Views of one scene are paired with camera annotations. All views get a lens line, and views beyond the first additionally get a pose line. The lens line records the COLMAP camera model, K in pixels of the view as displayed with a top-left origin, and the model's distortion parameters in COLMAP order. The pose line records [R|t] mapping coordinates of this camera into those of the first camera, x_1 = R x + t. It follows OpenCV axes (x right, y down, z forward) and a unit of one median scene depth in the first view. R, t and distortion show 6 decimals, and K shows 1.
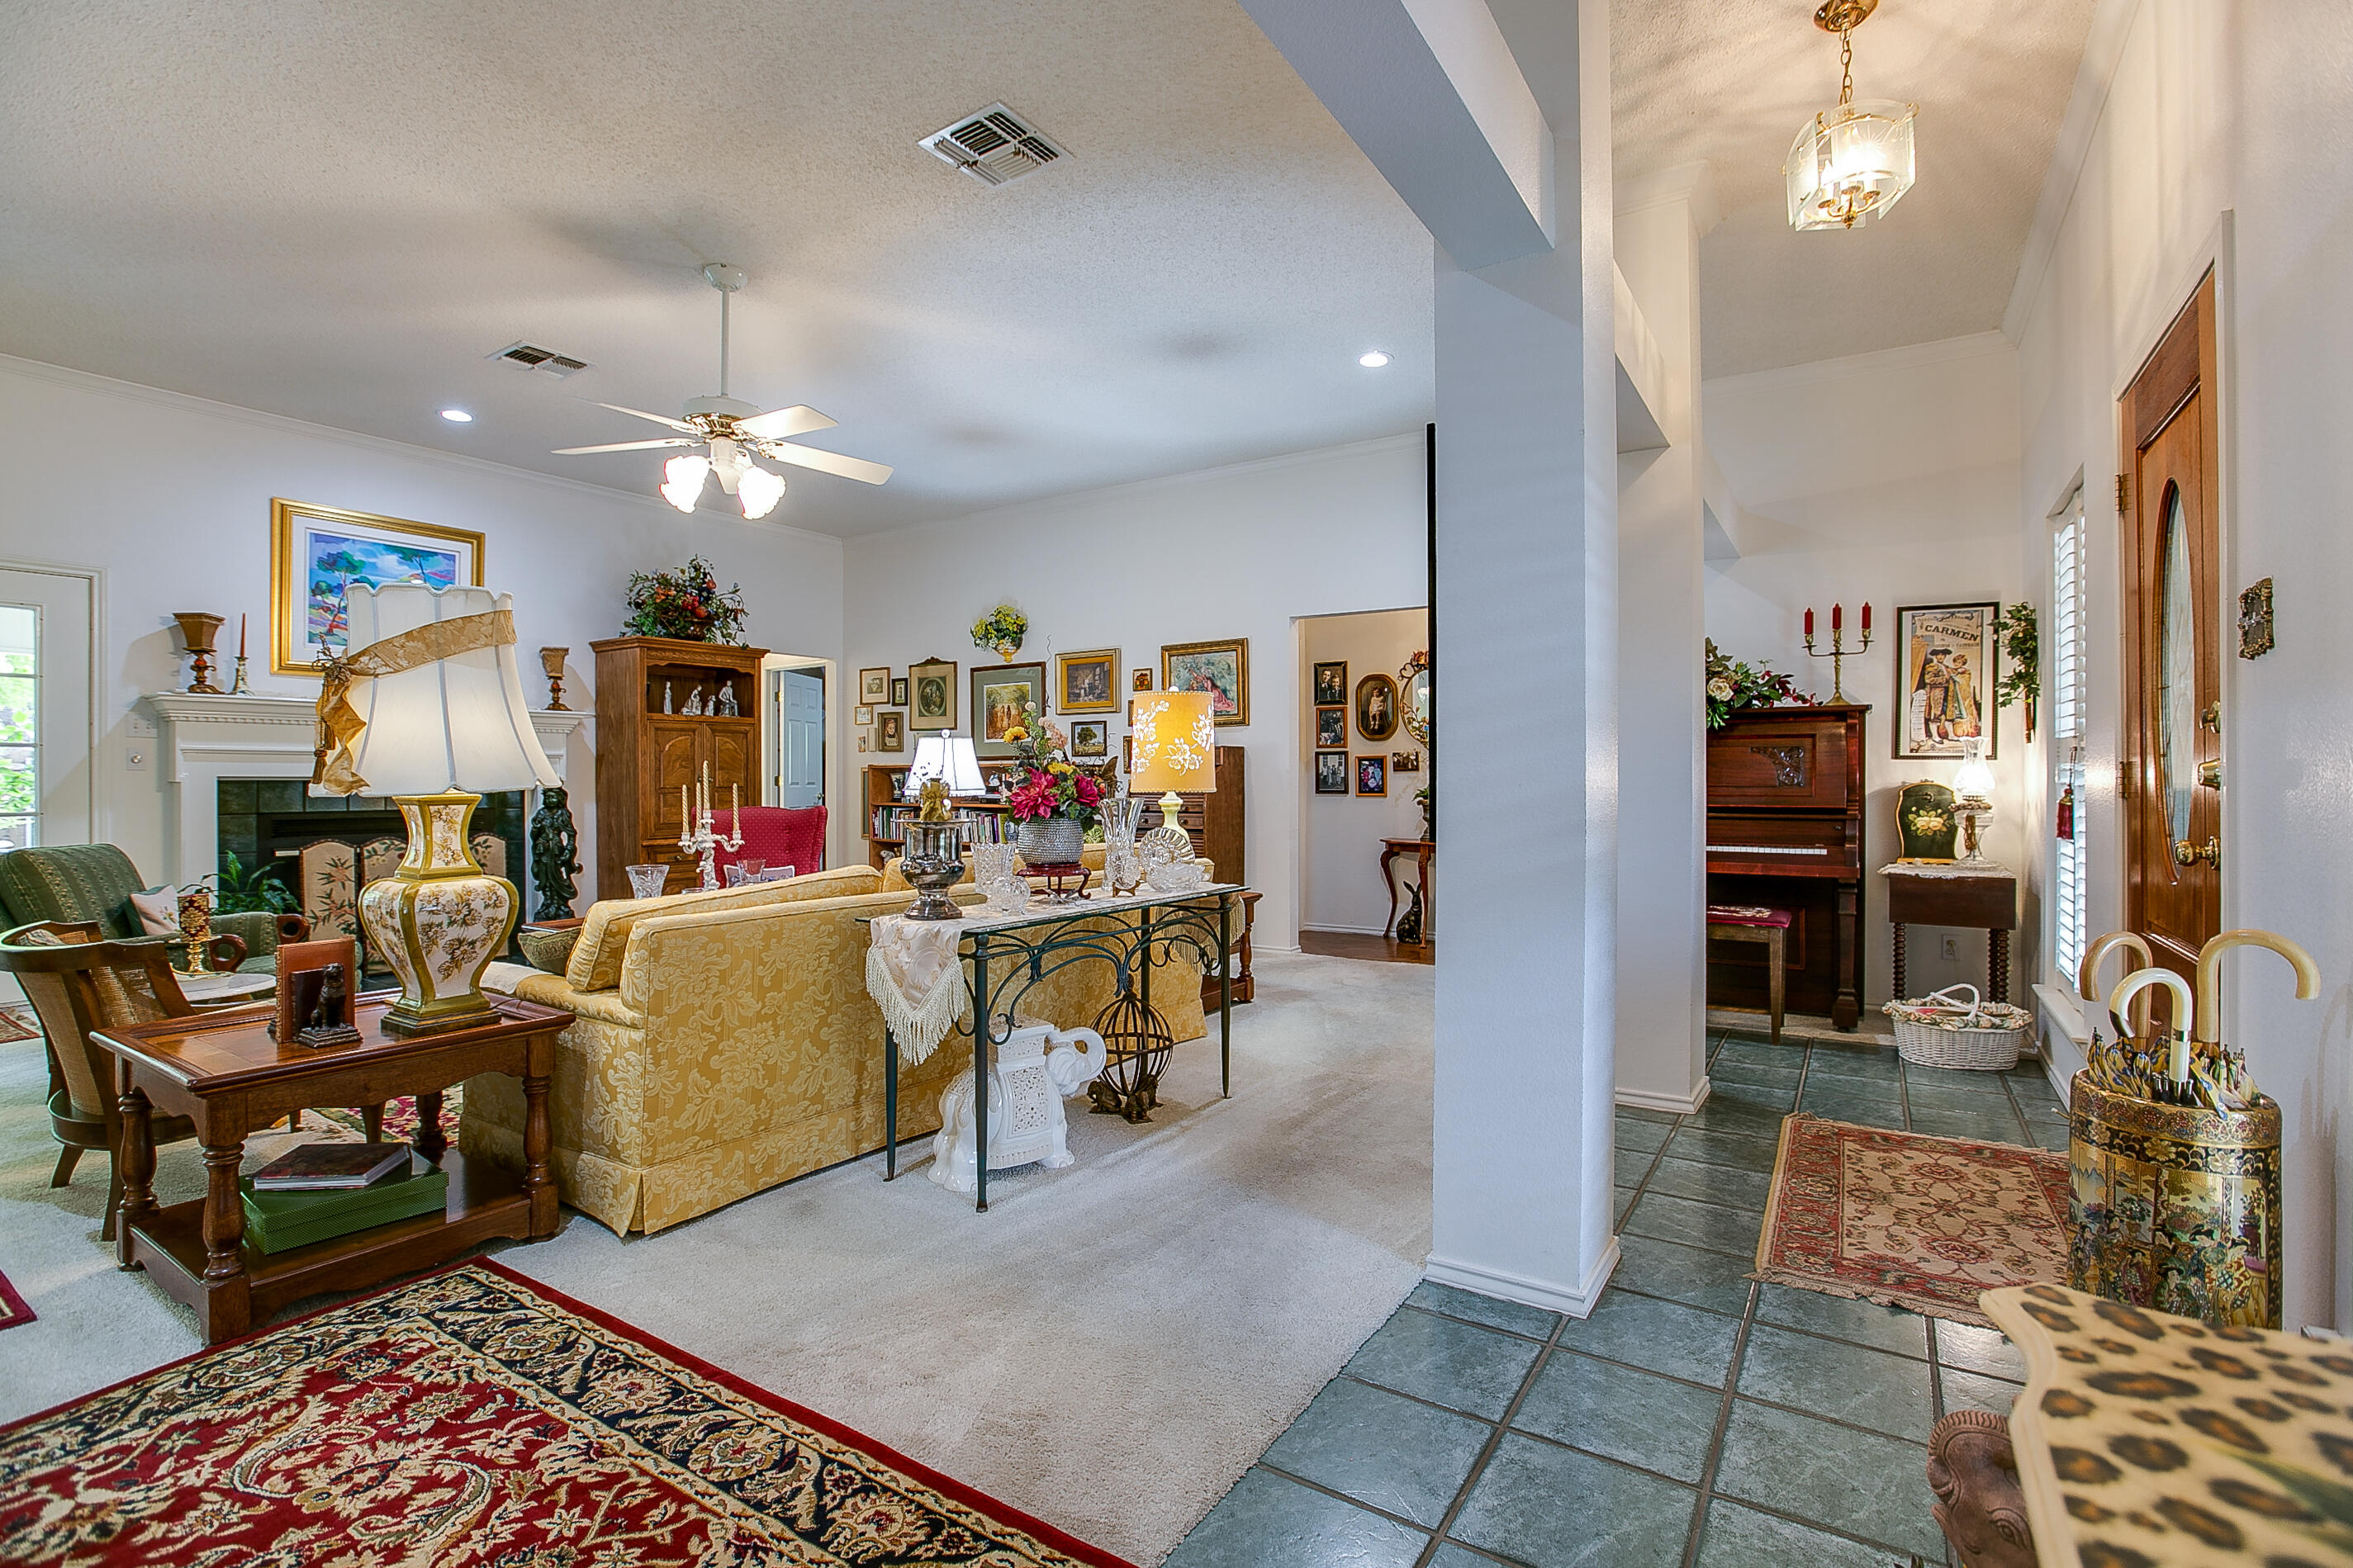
lens RADIAL K [[1094.7, 0, 1162.5], [0, 1094.7, 782.8], [0, 0, 1]] dist [-0.026793, 0.004477]
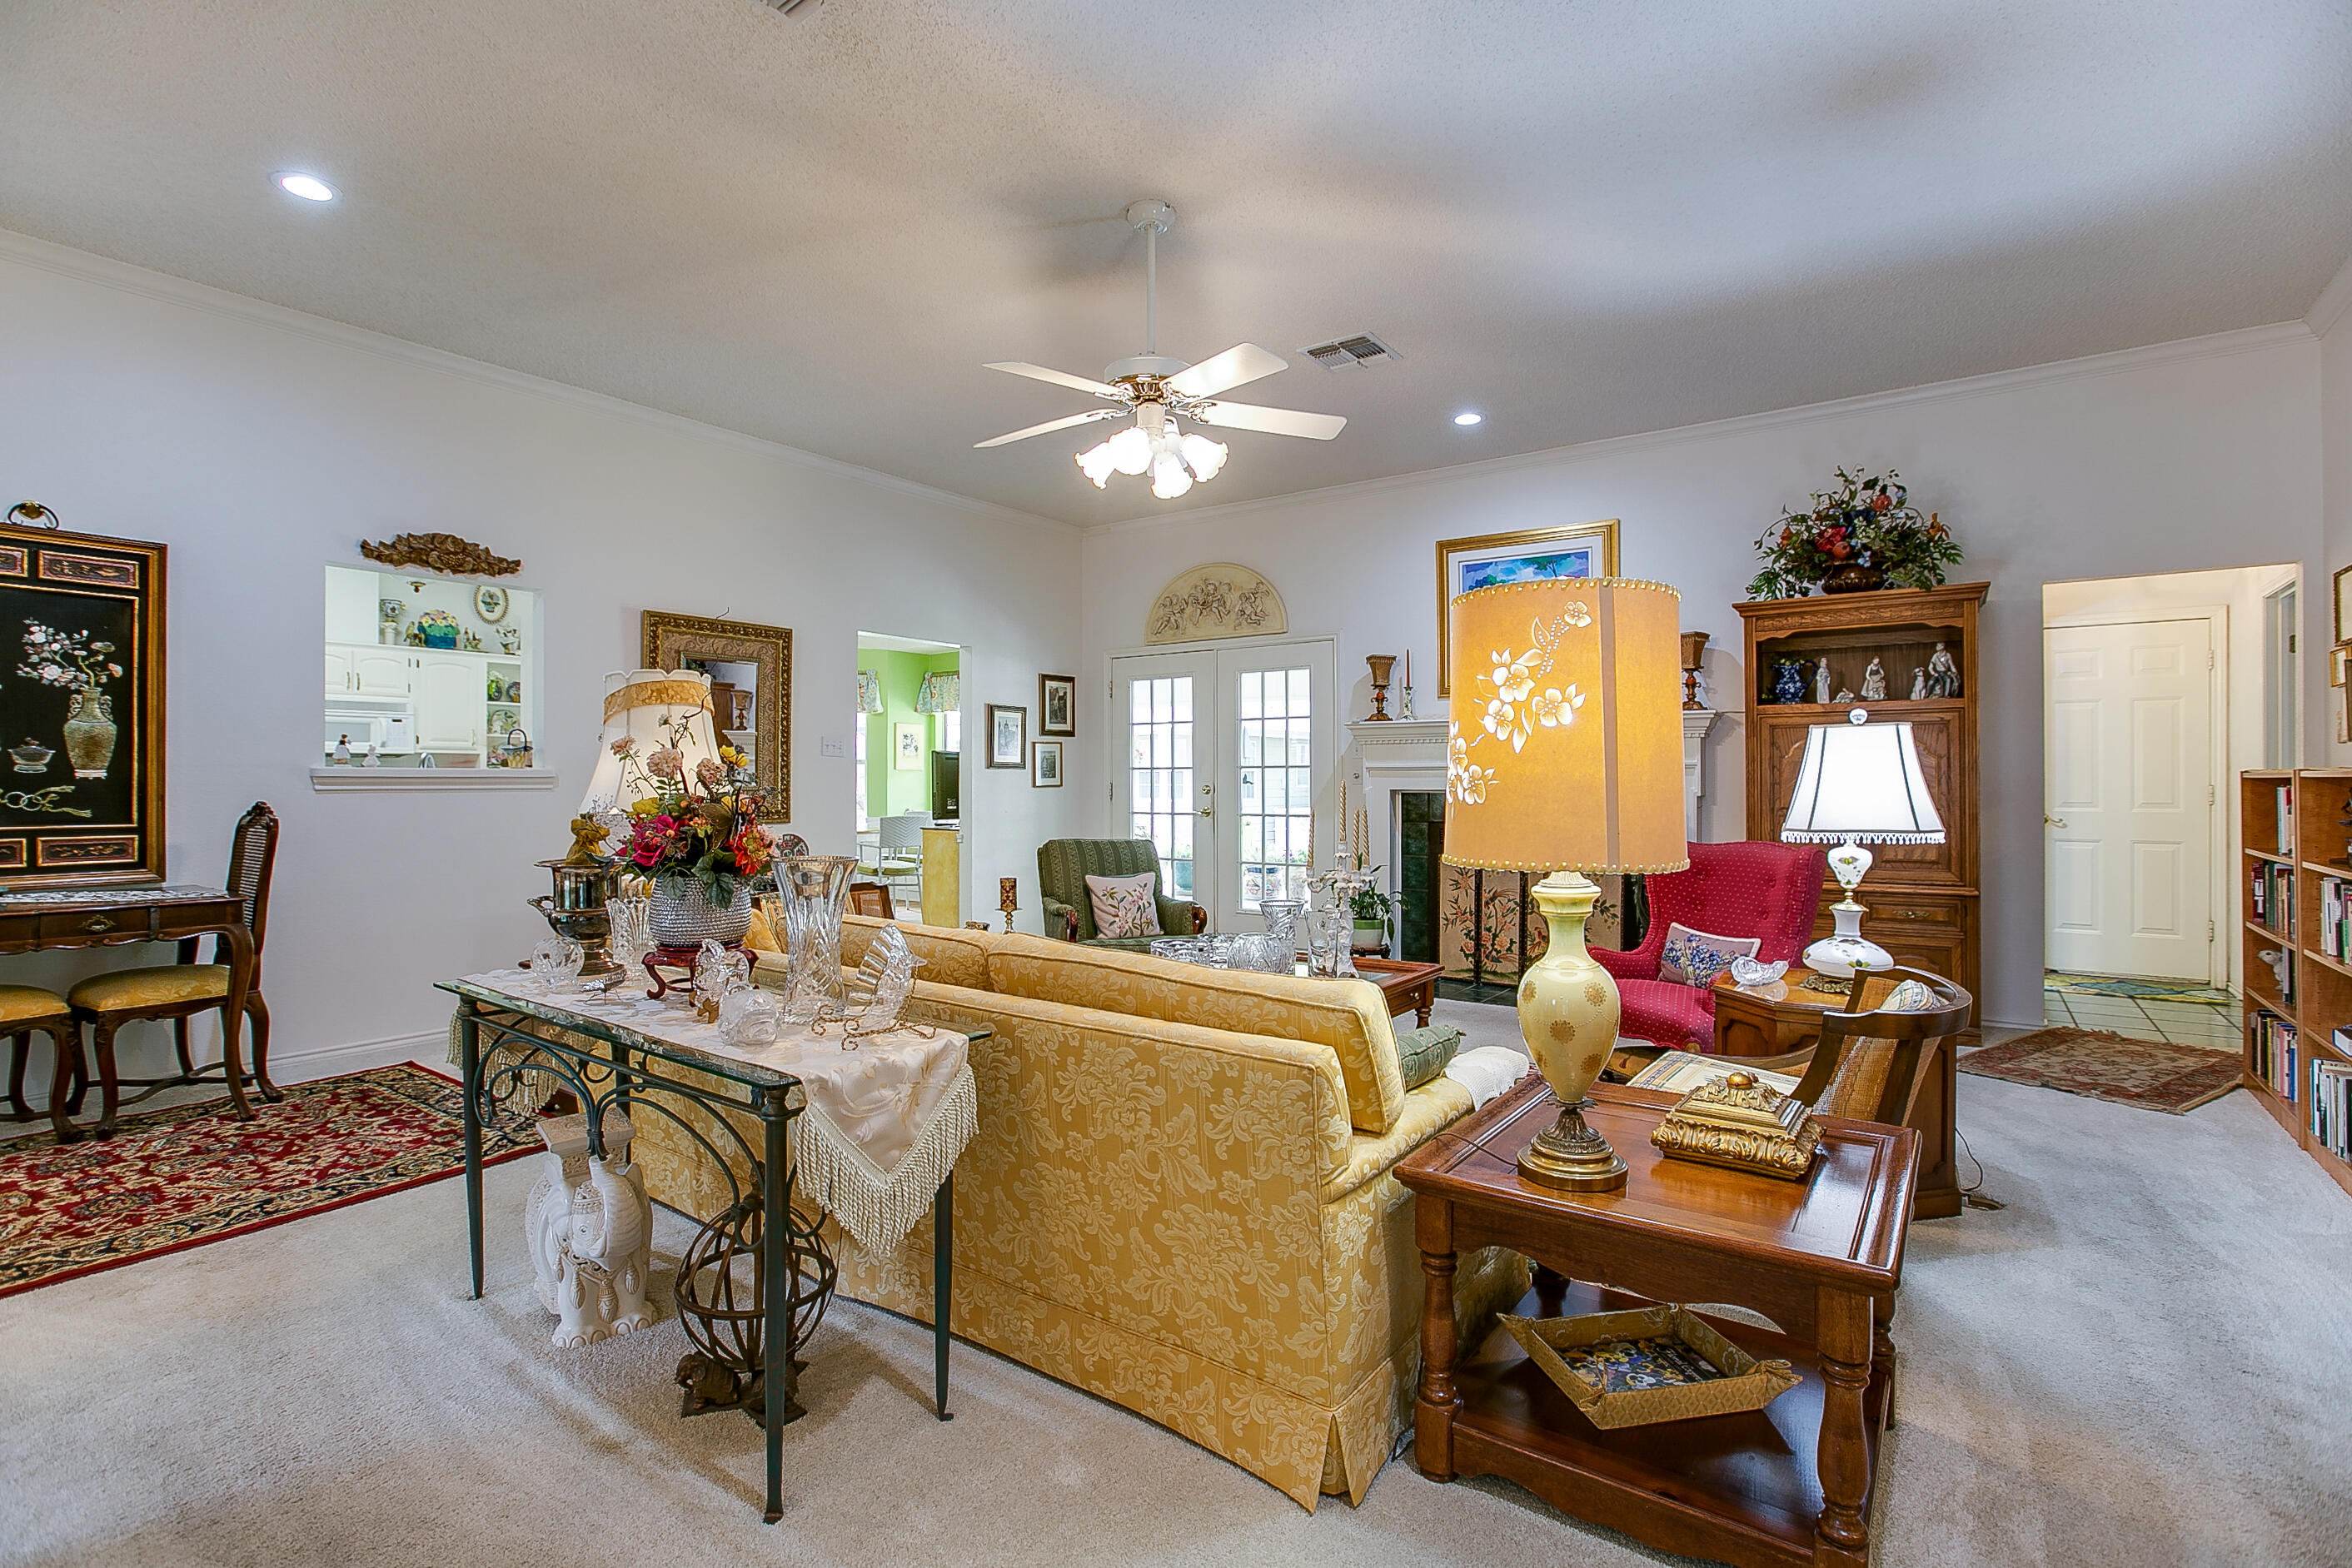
lens RADIAL K [[1094.2, 0, 1170.5], [0, 1094.2, 777.1], [0, 0, 1]] dist [-0.026793, 0.004477]
pose [[-0.046019, 0.000110, -0.998941, 0.351837], [-0.004439, 0.999990, 0.000315, -0.018653], [0.998931, 0.004449, -0.046018, 0.819900]]
